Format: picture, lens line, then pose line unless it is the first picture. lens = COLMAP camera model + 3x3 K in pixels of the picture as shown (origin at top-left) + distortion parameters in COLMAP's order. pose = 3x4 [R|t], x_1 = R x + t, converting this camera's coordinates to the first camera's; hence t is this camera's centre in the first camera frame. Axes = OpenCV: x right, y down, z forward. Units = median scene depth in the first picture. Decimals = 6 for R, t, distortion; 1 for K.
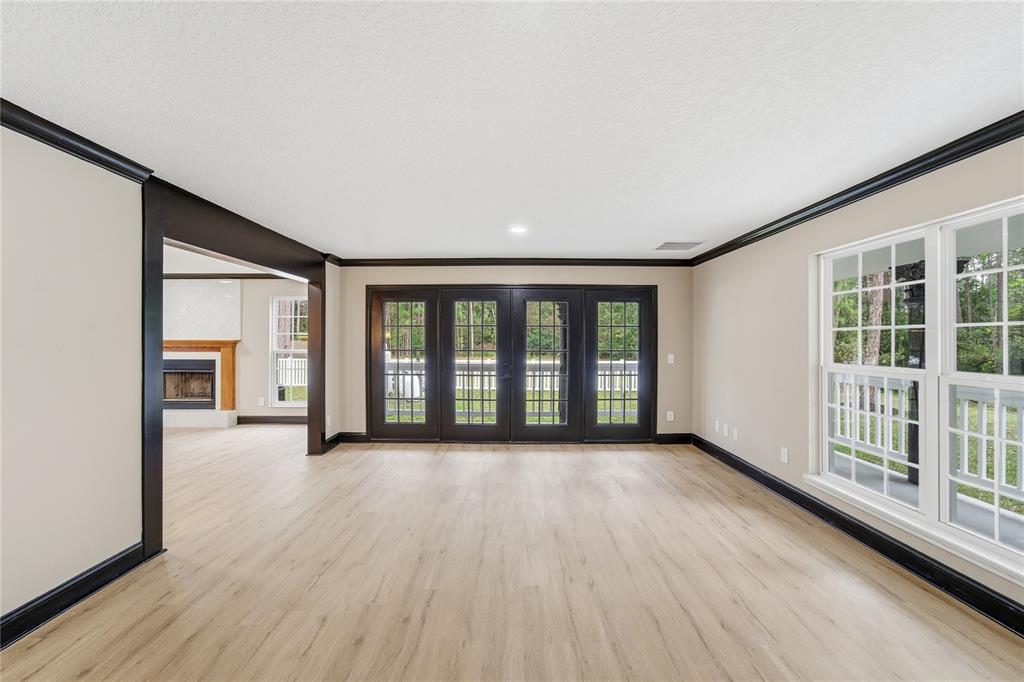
lens RADIAL K [[428.0, 0, 512.0], [0, 428.0, 341.0], [0, 0, 1]] dist [-0.043405, 0.035515]
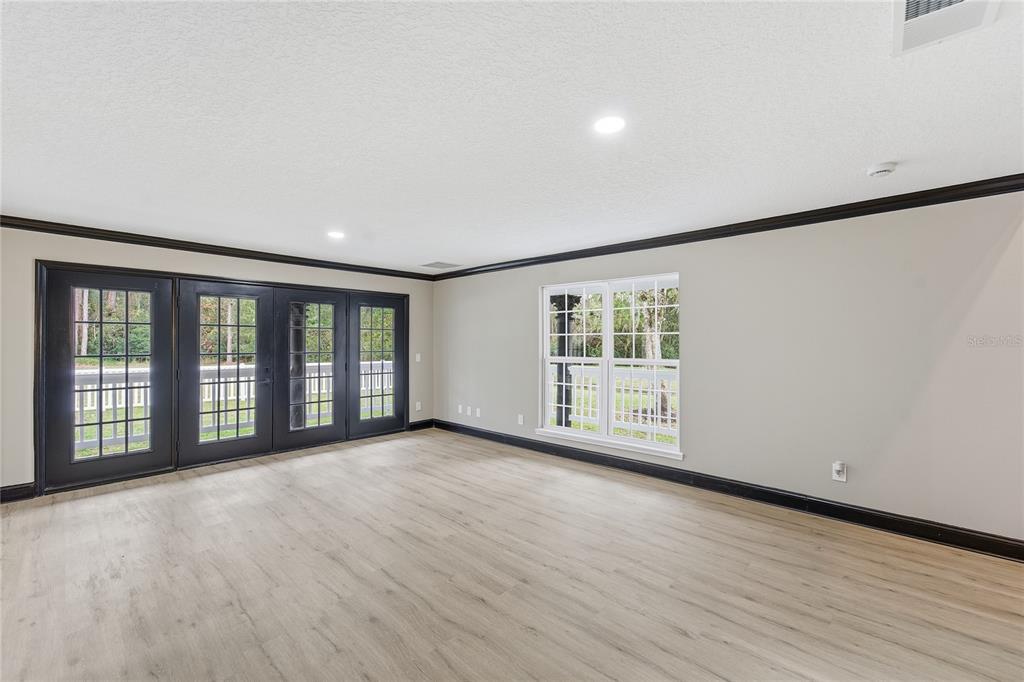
lens RADIAL K [[428.0, 0, 512.0], [0, 428.0, 341.0], [0, 0, 1]] dist [-0.043405, 0.035515]
pose [[0.677425, 0.002550, 0.735588, -0.327756], [-0.000201, 0.999995, -0.003282, -0.000896], [-0.735592, 0.002075, 0.677422, 0.000270]]
